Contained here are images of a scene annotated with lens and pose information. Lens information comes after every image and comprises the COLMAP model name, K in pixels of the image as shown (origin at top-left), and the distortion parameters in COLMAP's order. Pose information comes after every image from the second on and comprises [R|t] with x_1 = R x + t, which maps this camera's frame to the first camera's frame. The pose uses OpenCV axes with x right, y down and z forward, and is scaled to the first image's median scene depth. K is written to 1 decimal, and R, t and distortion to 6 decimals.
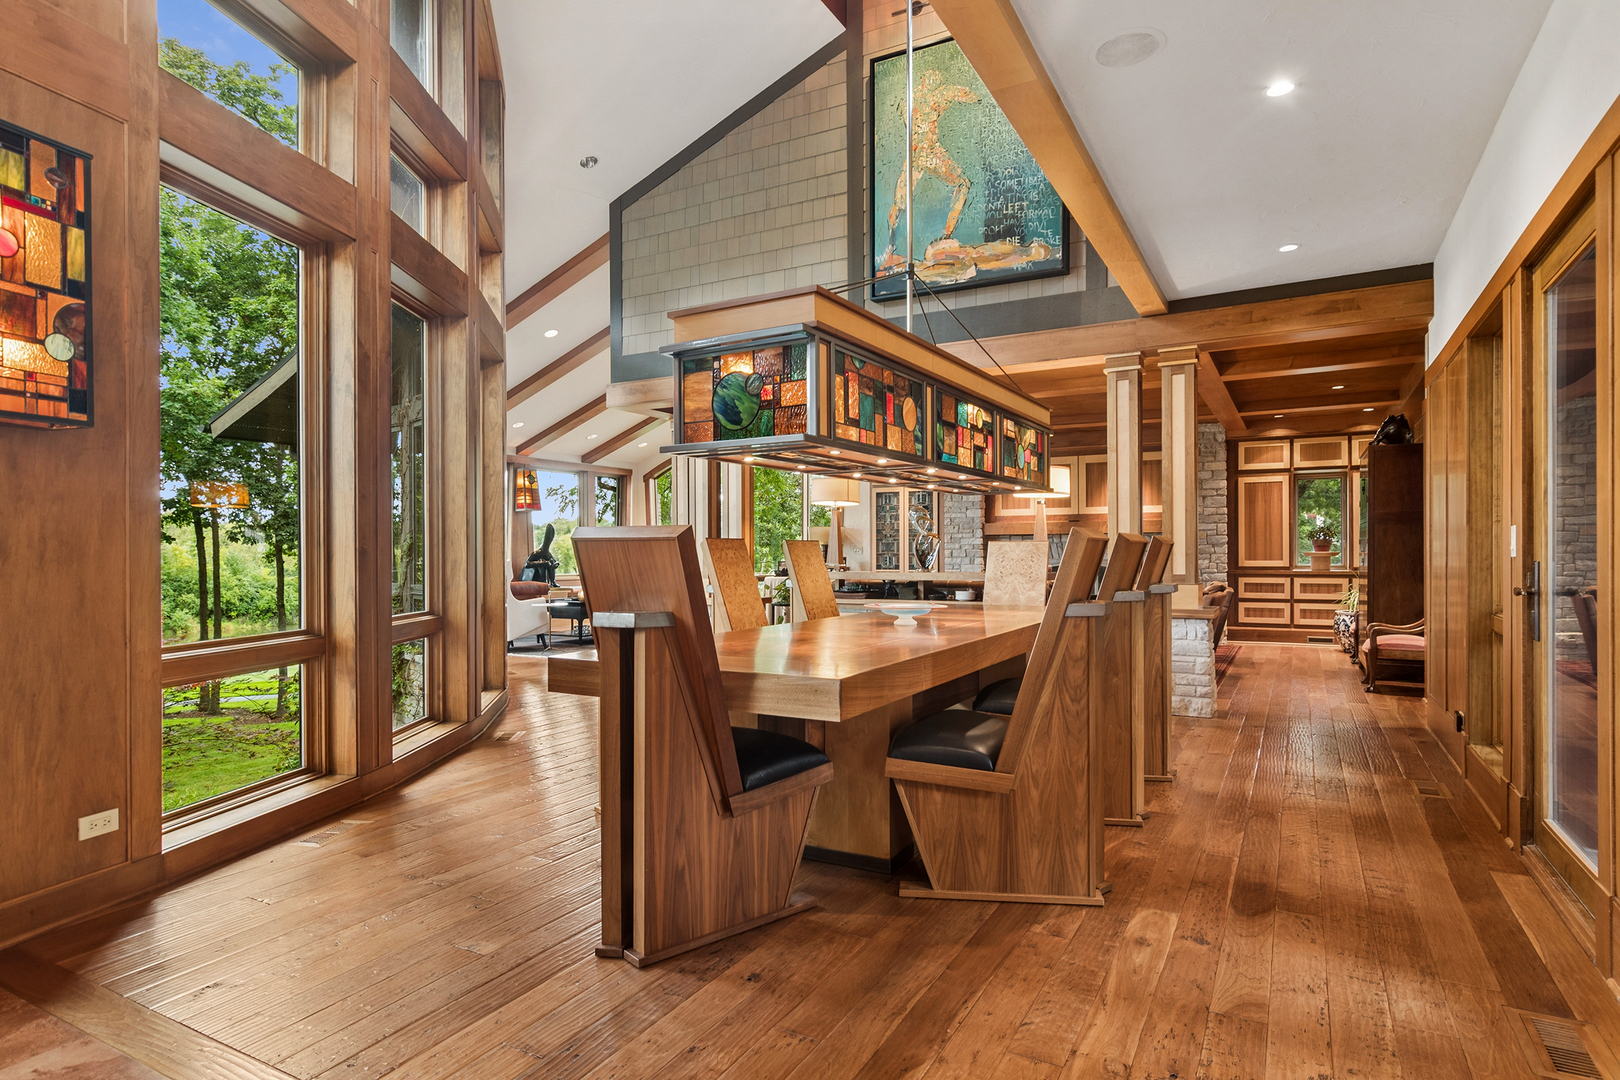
lens RADIAL K [[881.5, 0, 810.9], [0, 881.5, 555.5], [0, 0, 1]] dist [-0.000820, 0.001509]
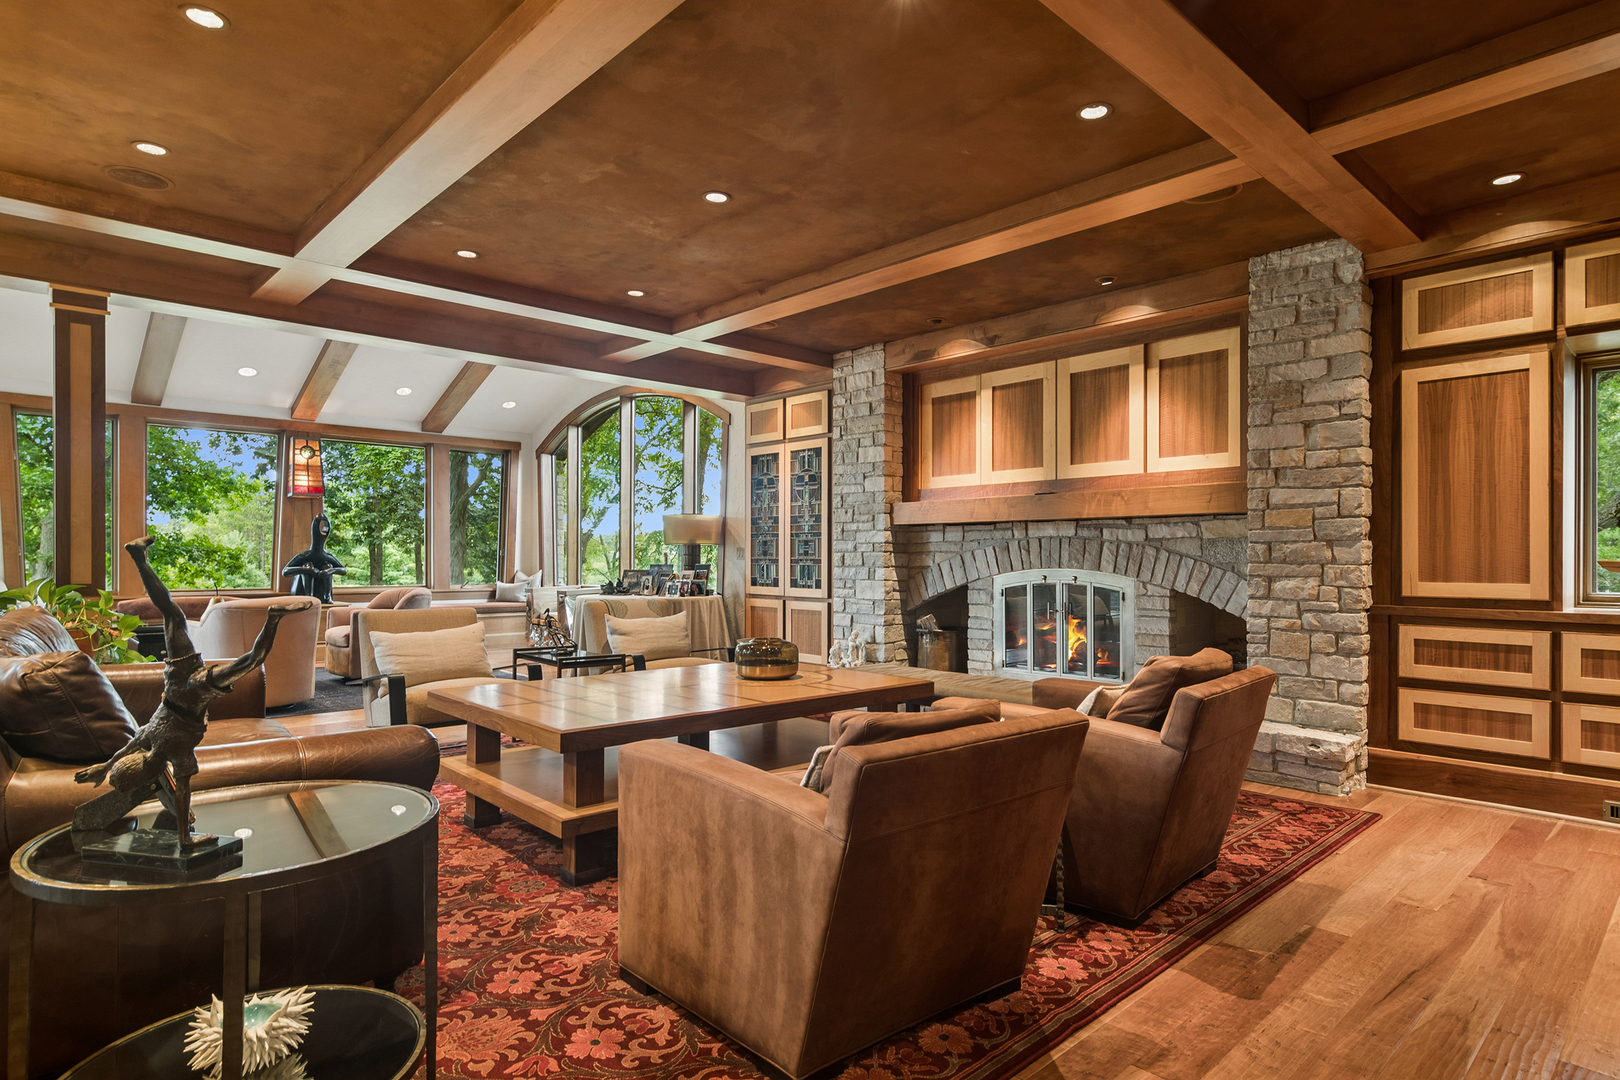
lens RADIAL K [[867.1, 0, 805.1], [0, 867.1, 560.5], [0, 0, 1]] dist [-0.004307, -0.001024]
pose [[0.950705, 0.005987, -0.310039, 0.360731], [-0.005497, 0.999982, 0.002455, -0.003145], [0.310048, -0.000629, 0.950721, 0.564822]]
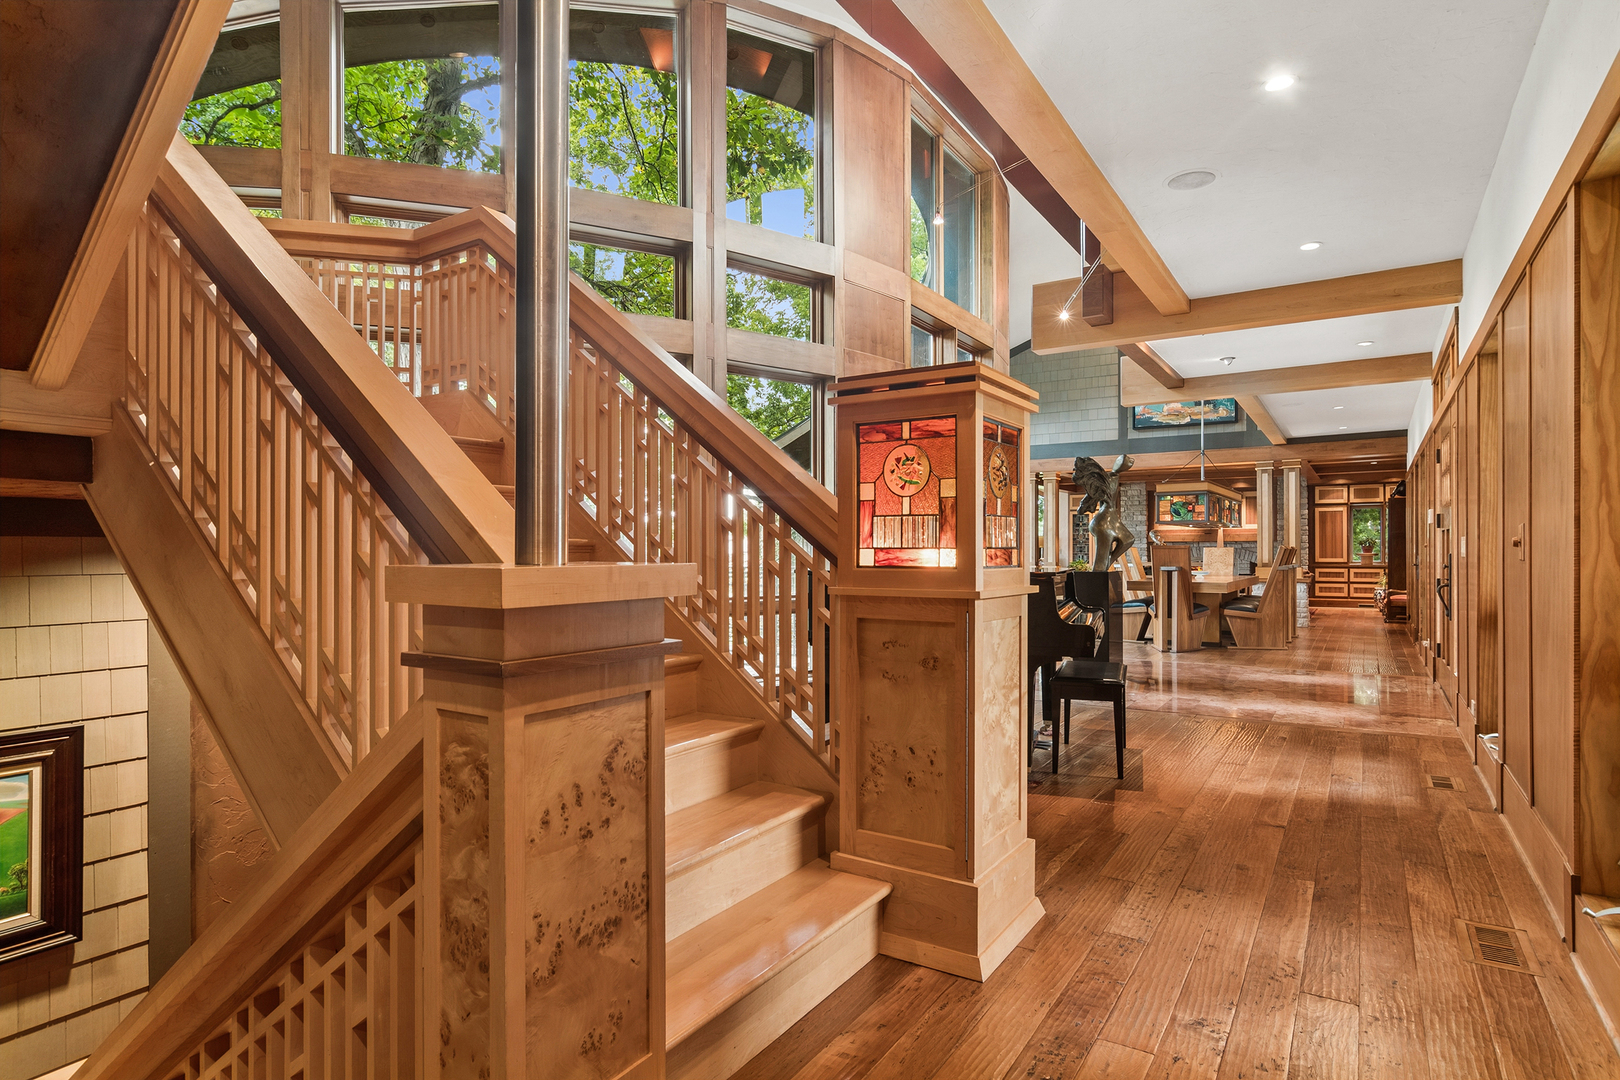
lens RADIAL K [[860.2, 0, 811.7], [0, 860.2, 548.9], [0, 0, 1]] dist [0.001122, 0.000613]
pose [[0.997823, 0.003833, -0.065841, -0.358302], [-0.004329, 0.999963, -0.007386, 0.004258], [0.065810, 0.007655, 0.997803, -0.686678]]
